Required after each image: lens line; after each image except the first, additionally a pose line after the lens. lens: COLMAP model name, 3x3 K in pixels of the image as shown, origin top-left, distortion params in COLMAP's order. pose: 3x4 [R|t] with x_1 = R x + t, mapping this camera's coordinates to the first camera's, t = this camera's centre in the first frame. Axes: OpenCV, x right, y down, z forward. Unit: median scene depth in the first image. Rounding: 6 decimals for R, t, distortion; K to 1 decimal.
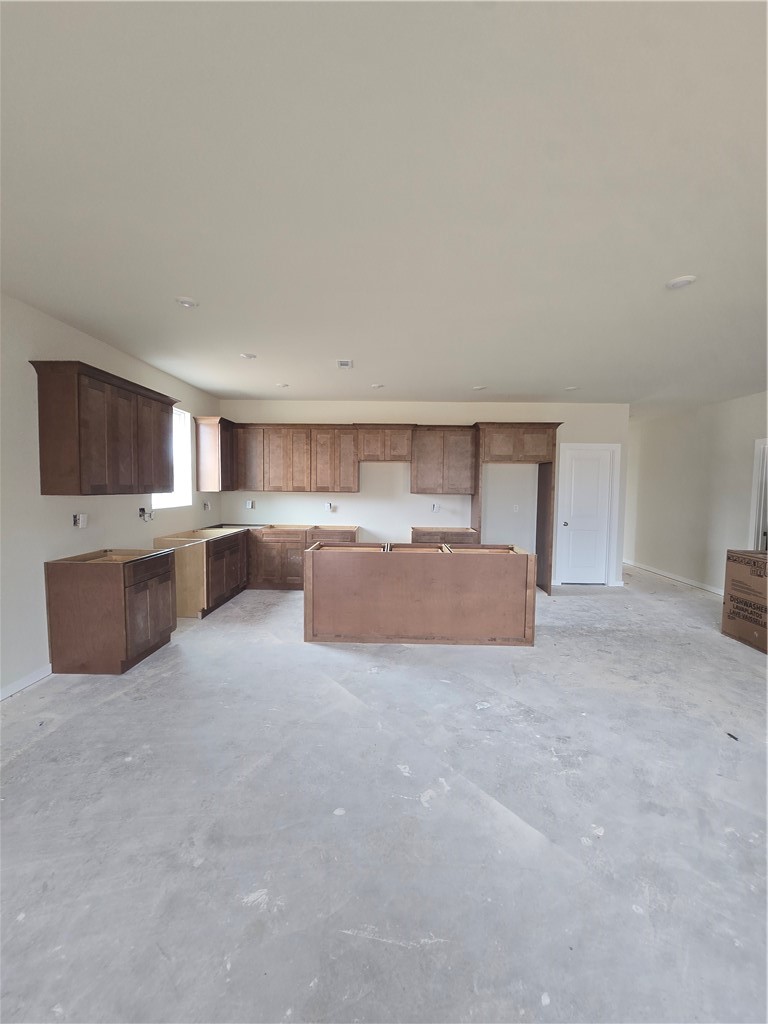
lens RADIAL K [[417.3, 0, 384.2], [0, 417.3, 512.5], [0, 0, 1]] dist [-0.004435, 0.000268]
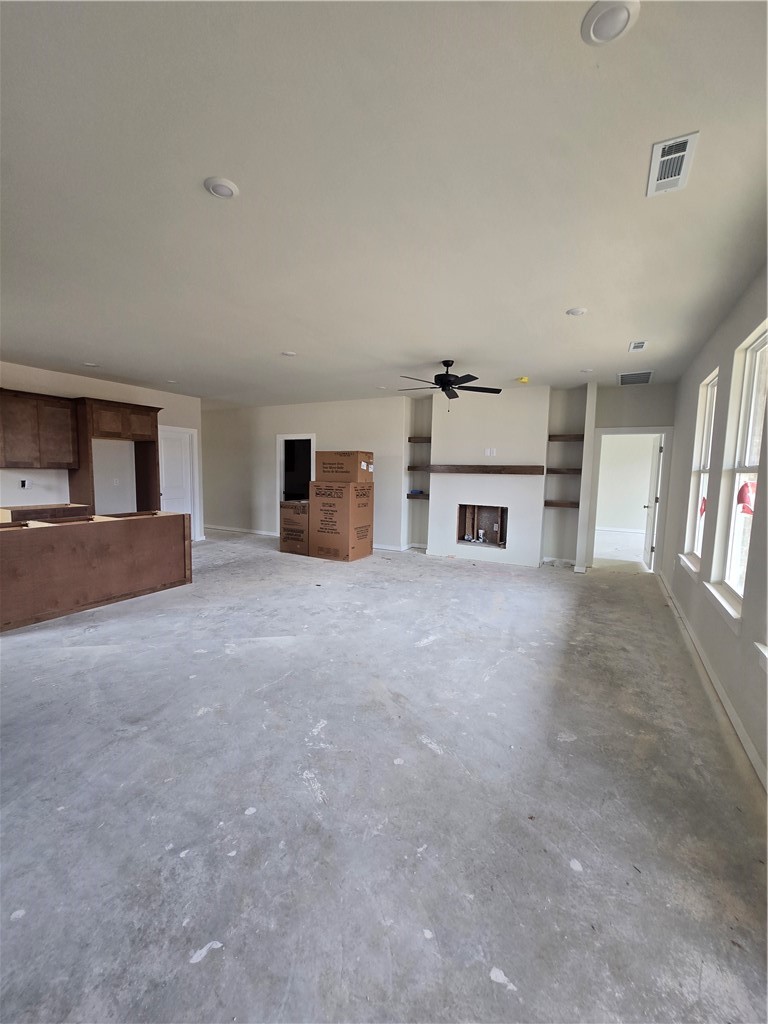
lens RADIAL K [[417.3, 0, 382.6], [0, 417.3, 510.1], [0, 0, 1]] dist [-0.004435, 0.000268]
pose [[0.456395, -0.087685, 0.885446, -0.522300], [0.043531, 0.996141, 0.076209, 0.015868], [-0.888712, 0.003763, 0.458451, -0.148388]]
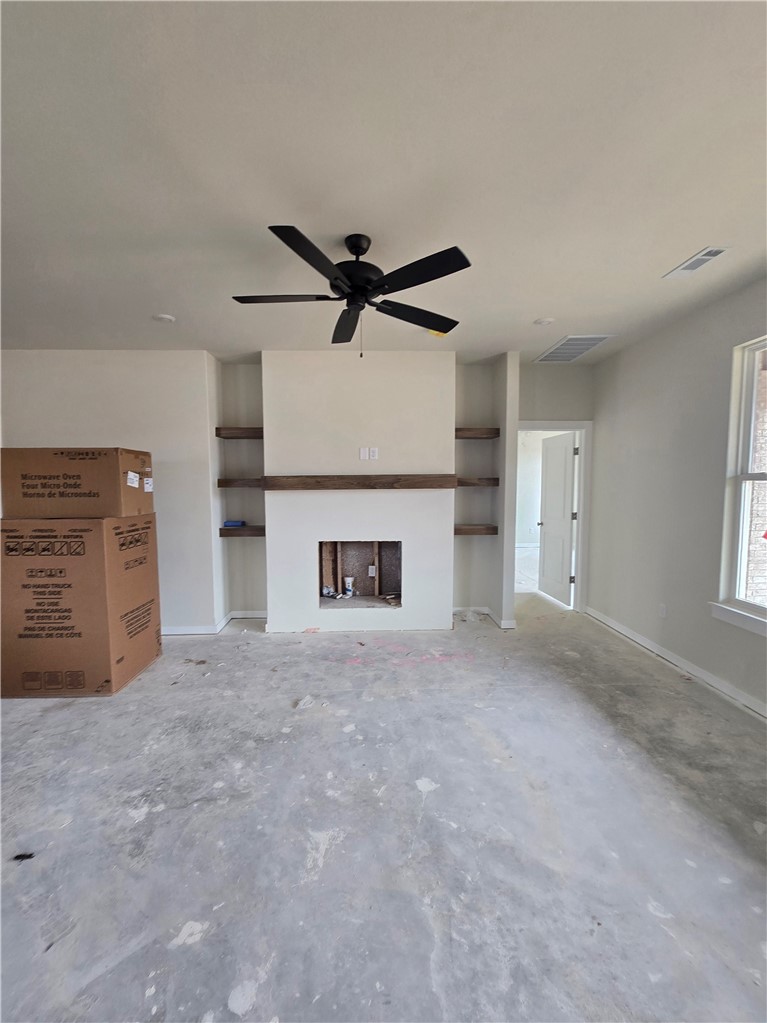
lens RADIAL K [[424.1, 0, 376.7], [0, 424.1, 517.7], [0, 0, 1]] dist [-0.007333, 0.000567]
pose [[-0.063276, -0.090212, 0.993910, 0.124295], [0.068474, 0.993167, 0.094504, -0.010876], [-0.995644, 0.074037, -0.056666, 0.286107]]
